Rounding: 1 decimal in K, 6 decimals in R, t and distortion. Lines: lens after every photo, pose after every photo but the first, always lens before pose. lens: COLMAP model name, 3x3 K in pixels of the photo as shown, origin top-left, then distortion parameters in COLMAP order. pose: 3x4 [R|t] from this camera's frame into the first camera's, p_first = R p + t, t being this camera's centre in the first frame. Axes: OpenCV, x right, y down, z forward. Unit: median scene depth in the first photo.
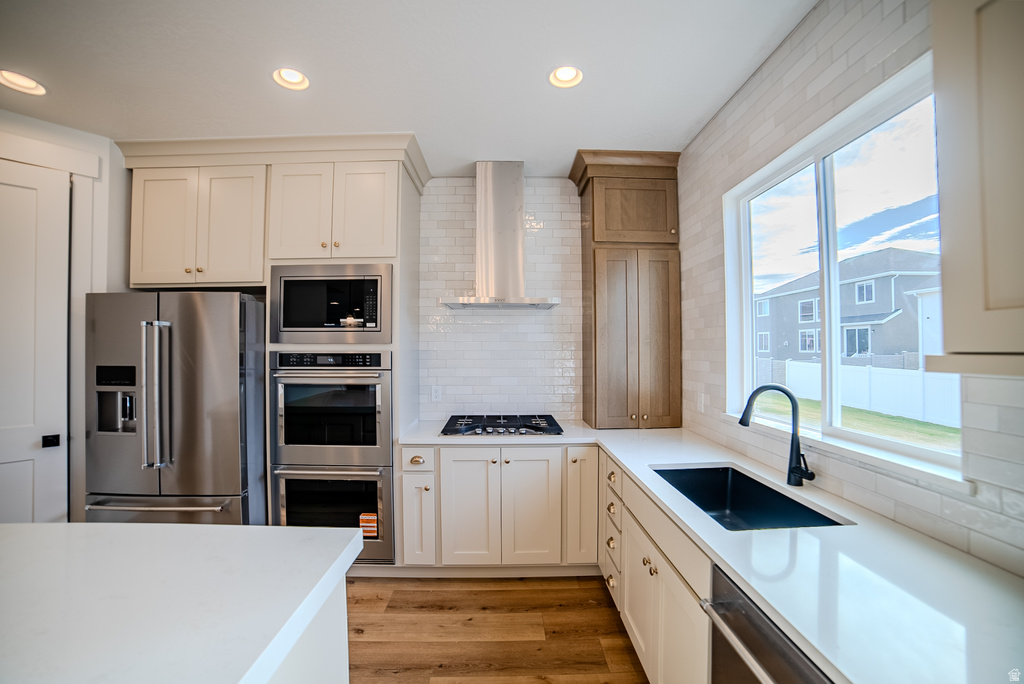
lens RADIAL K [[431.7, 0, 497.9], [0, 431.7, 336.4], [0, 0, 1]] dist [-0.097907, 0.035584]
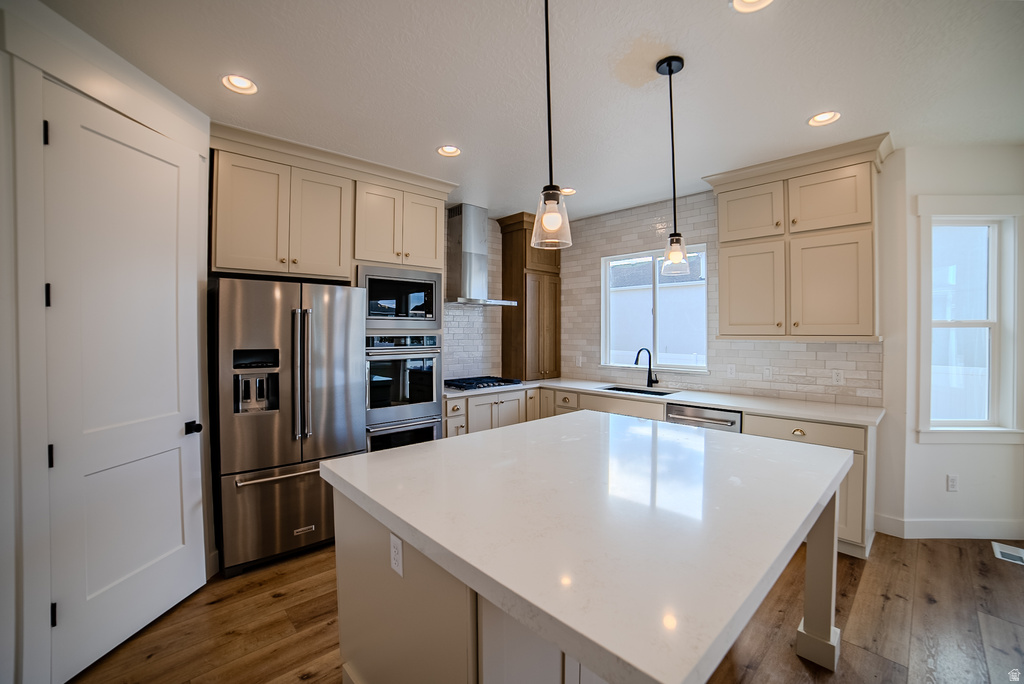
lens RADIAL K [[431.7, 0, 497.9], [0, 431.7, 336.4], [0, 0, 1]] dist [-0.097907, 0.035584]
pose [[0.750251, -0.004214, 0.661139, -0.979329], [-0.021581, 0.999291, 0.030859, -0.007421], [-0.660800, -0.037420, 0.749628, -0.191806]]
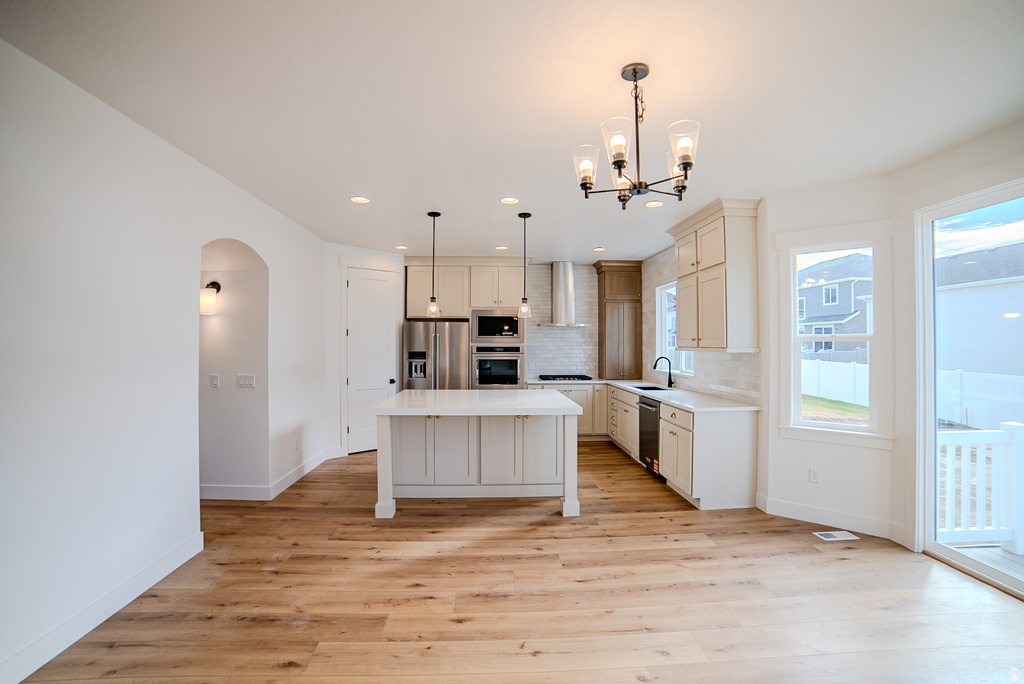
lens RADIAL K [[431.7, 0, 497.9], [0, 431.7, 336.4], [0, 0, 1]] dist [-0.097907, 0.035584]
pose [[0.999799, 0.005517, 0.019296, -0.410304], [-0.005766, 0.999900, 0.012911, -0.046805], [-0.019223, -0.013019, 0.999730, -1.351667]]
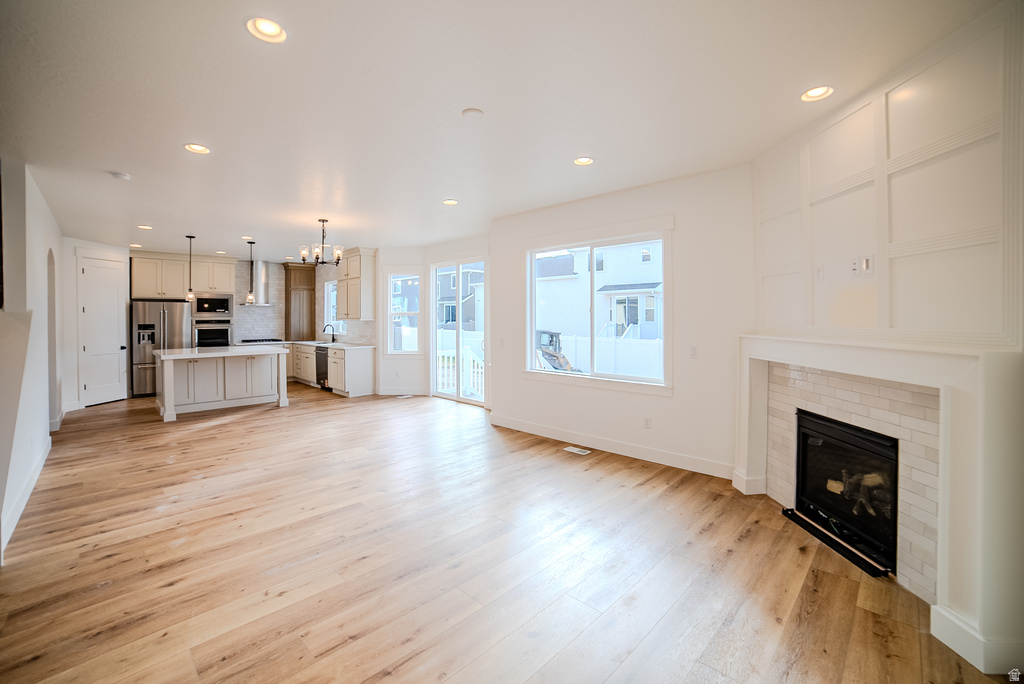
lens RADIAL K [[436.8, 0, 499.3], [0, 436.8, 320.5], [0, 0, 1]] dist [-0.094004, 0.037612]
pose [[0.718213, -0.005511, 0.695802, -1.010834], [-0.016436, 0.999555, 0.024882, -0.071448], [-0.695630, -0.029307, 0.717803, -2.779440]]
